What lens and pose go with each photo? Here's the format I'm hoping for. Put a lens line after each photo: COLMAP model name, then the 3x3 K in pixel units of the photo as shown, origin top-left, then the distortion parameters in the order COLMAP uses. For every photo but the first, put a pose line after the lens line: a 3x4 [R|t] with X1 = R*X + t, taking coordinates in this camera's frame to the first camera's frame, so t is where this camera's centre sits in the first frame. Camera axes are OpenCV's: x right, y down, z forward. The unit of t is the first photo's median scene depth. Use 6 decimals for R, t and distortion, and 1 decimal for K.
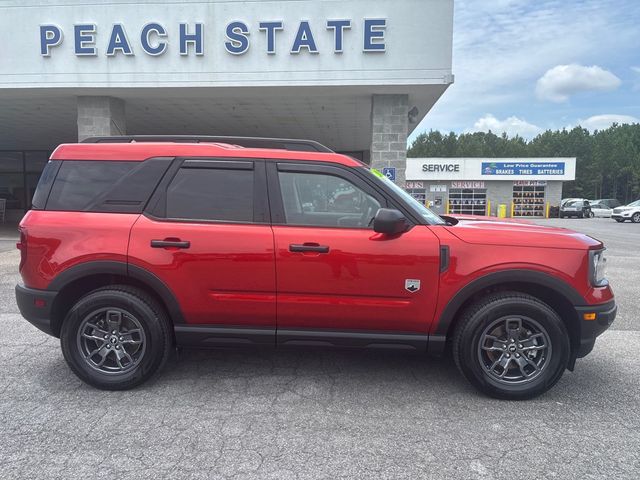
lens RADIAL K [[482.5, 0, 316.7], [0, 482.5, 239.6], [0, 0, 1]] dist [0.042324, -0.057218]
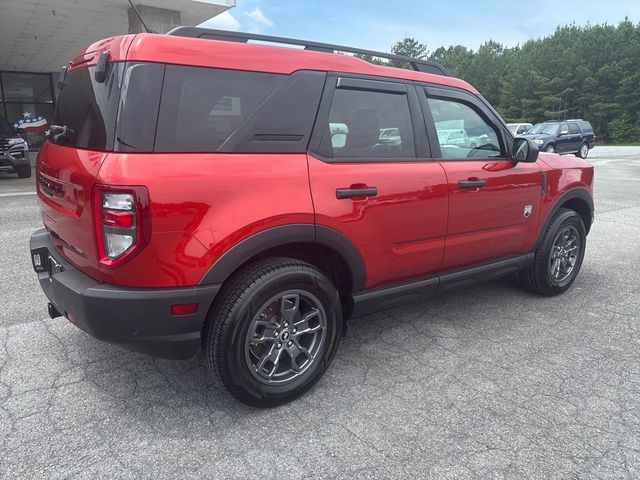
lens RADIAL K [[482.5, 0, 319.0], [0, 482.5, 241.5], [0, 0, 1]] dist [0.042324, -0.057218]
pose [[0.765882, -0.148689, 0.625553, -0.821547], [0.062075, 0.985448, 0.158234, -0.037582], [-0.639978, -0.082358, 0.763967, 0.451450]]
